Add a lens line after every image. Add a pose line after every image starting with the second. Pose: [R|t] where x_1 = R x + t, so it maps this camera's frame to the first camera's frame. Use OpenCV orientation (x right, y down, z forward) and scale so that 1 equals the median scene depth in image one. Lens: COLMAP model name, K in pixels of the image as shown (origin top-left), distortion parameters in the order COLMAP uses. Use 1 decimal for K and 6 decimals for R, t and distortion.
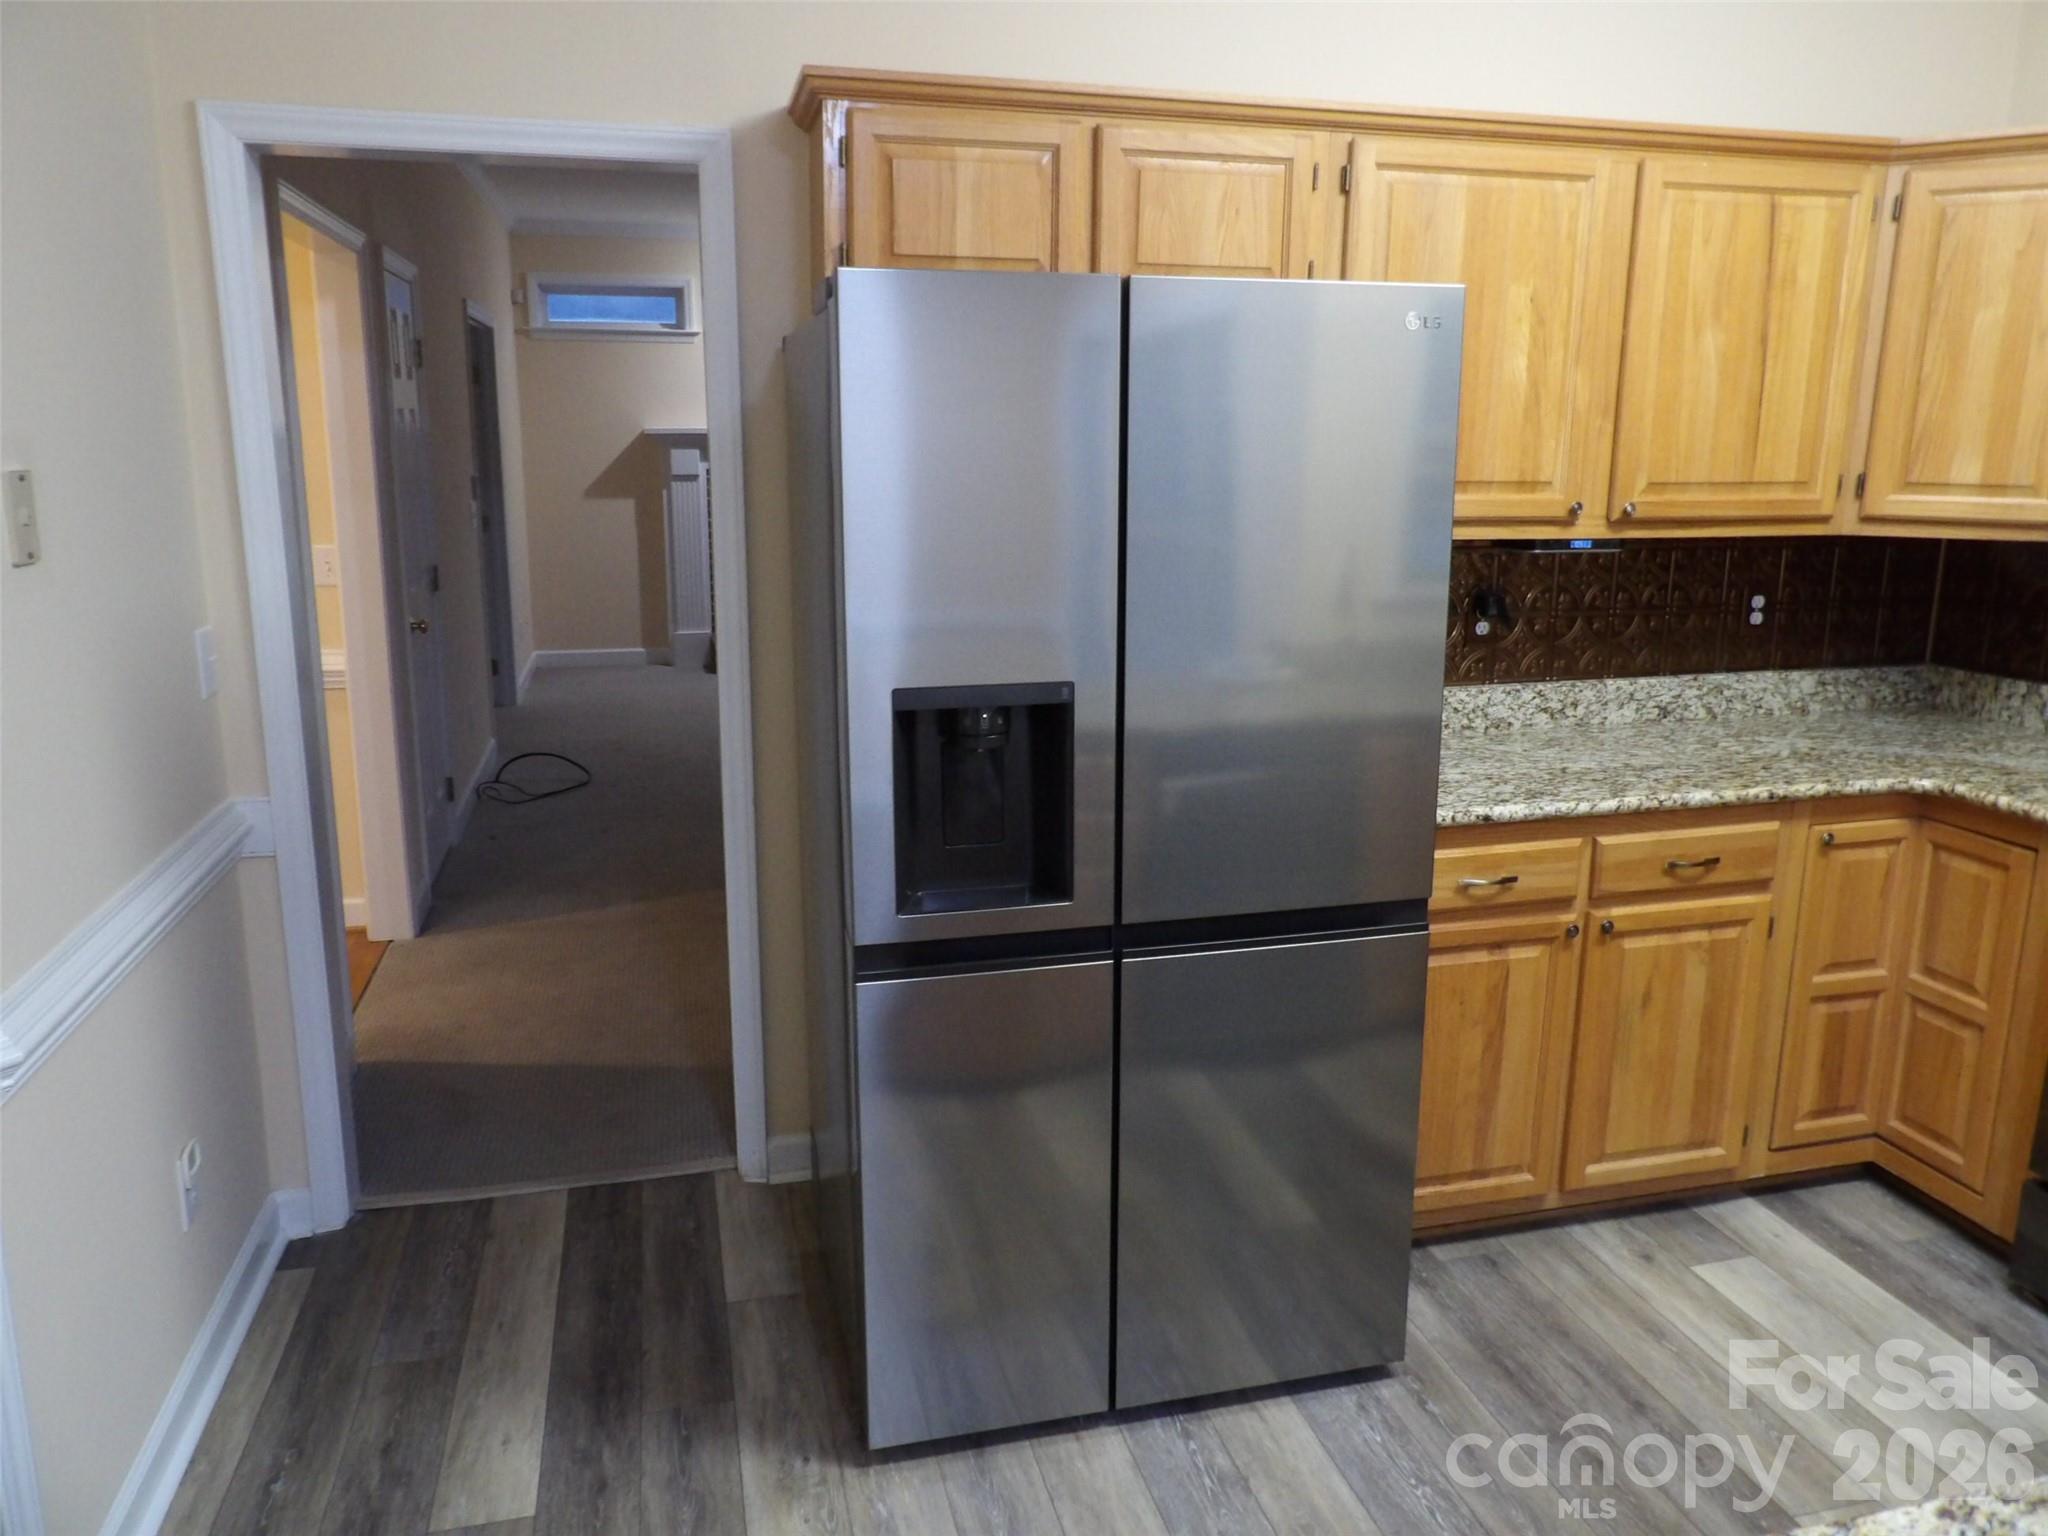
lens RADIAL K [[1461.2, 0, 1021.4], [0, 1461.2, 763.0], [0, 0, 1]] dist [-0.034774, 0.044541]
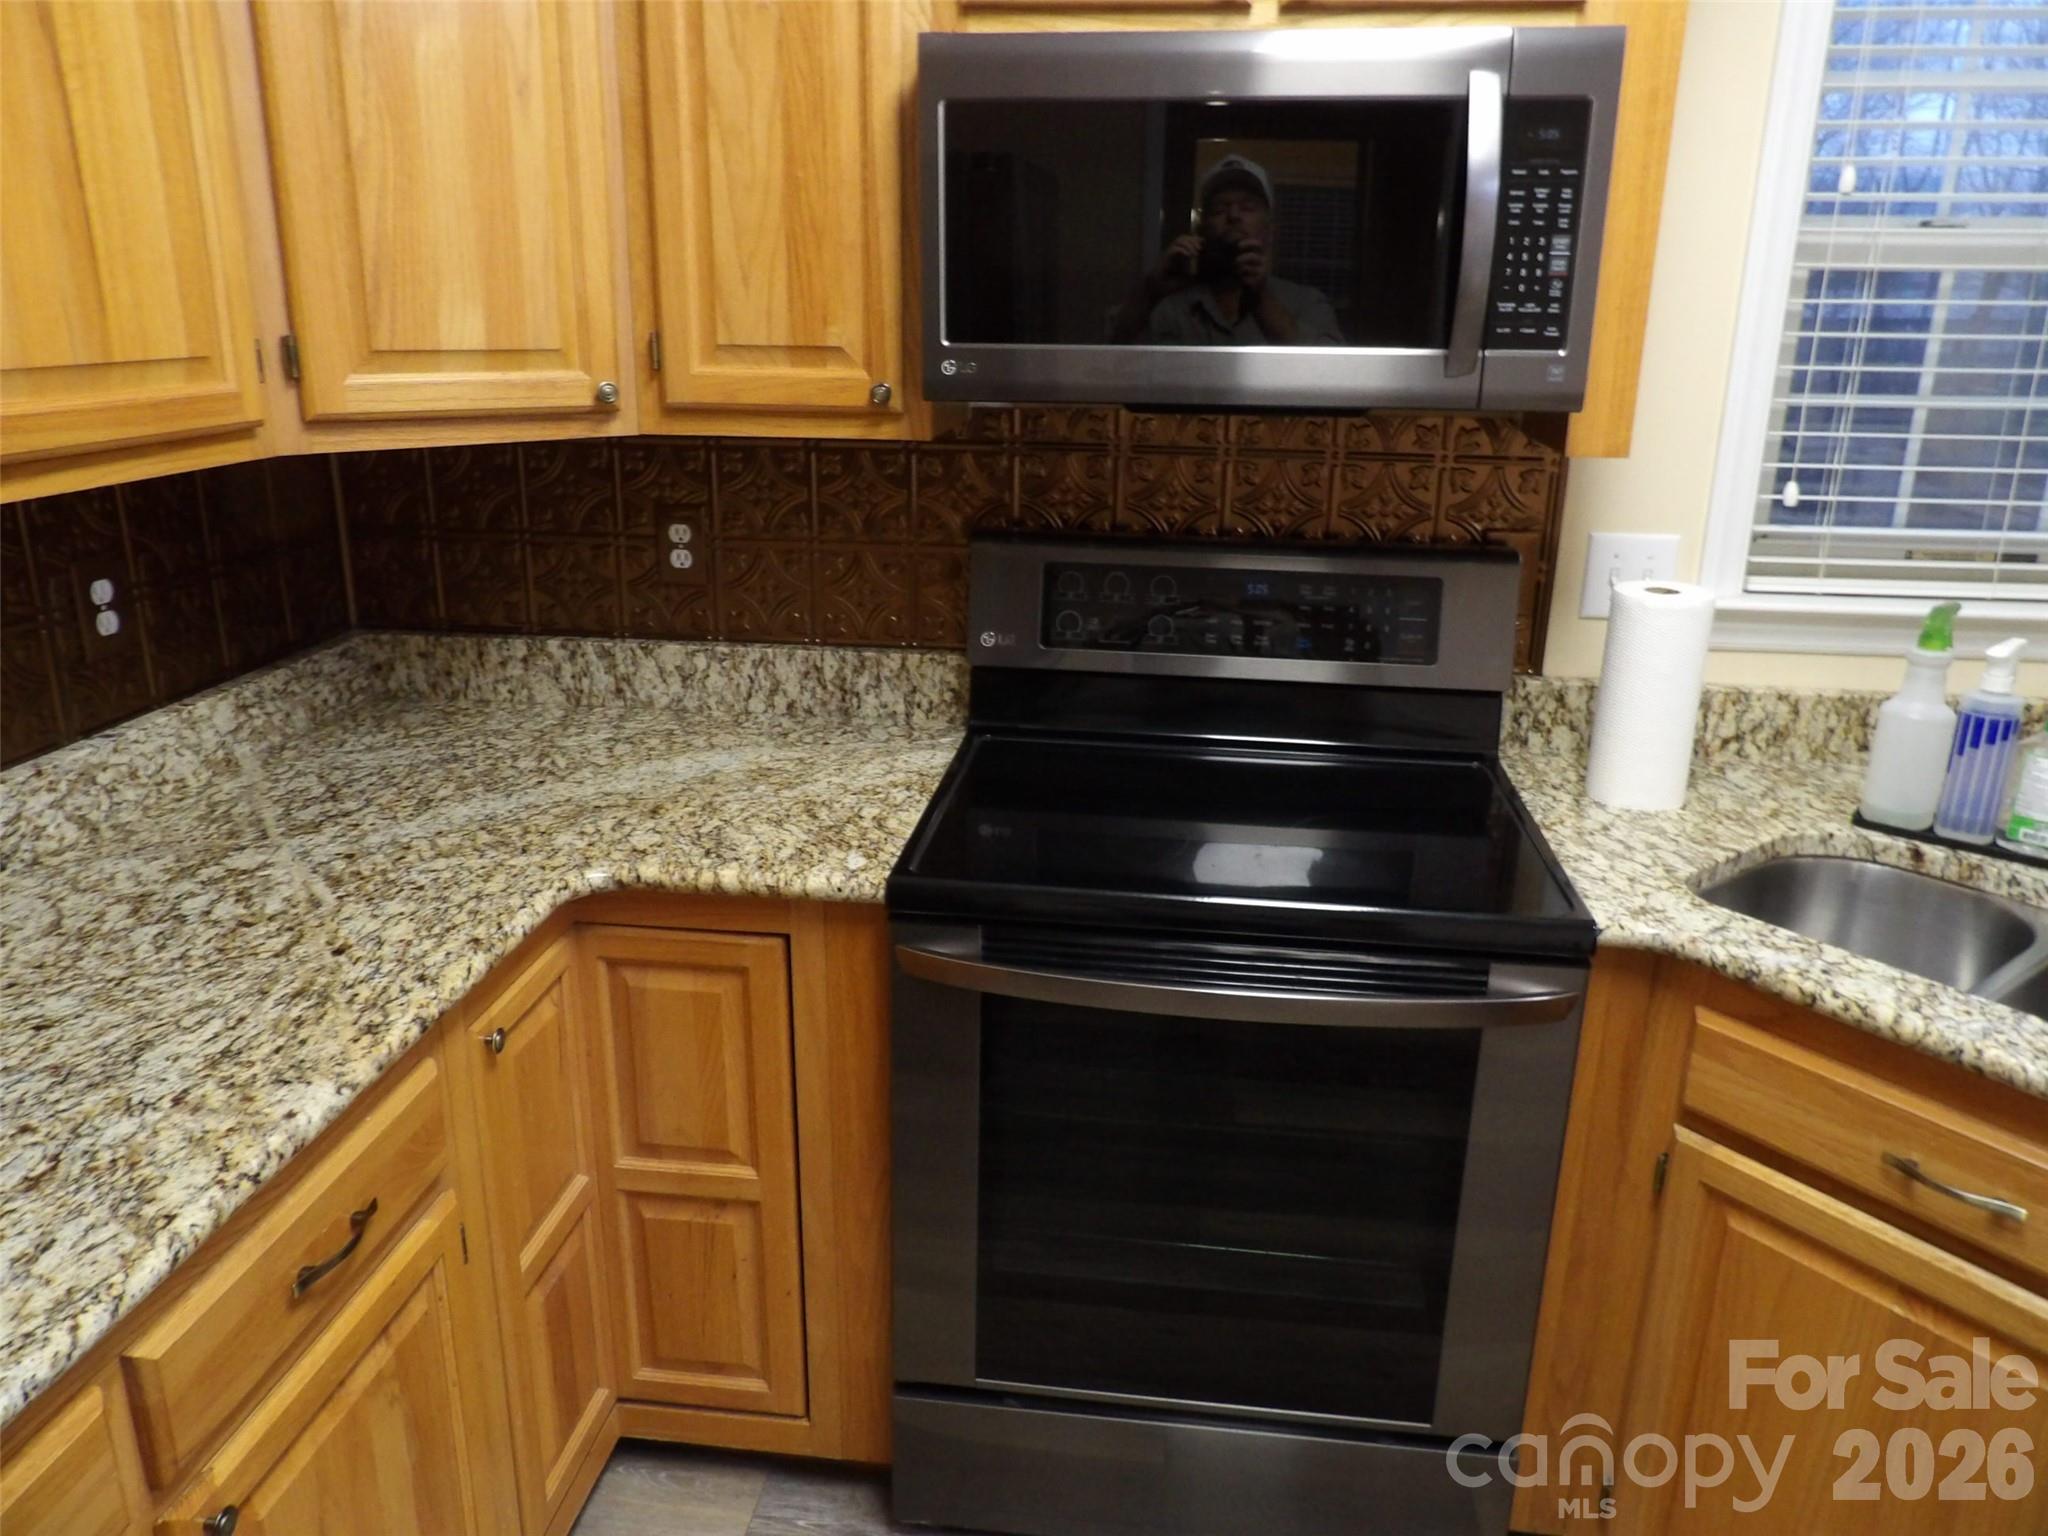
lens RADIAL K [[1461.2, 0, 1027.2], [0, 1461.2, 740.4], [0, 0, 1]] dist [-0.034774, 0.044541]
pose [[0.356514, -0.275718, 0.892680, 0.168118], [0.197263, 0.956138, 0.216536, -0.119896], [-0.913228, 0.098895, 0.395266, 0.560613]]
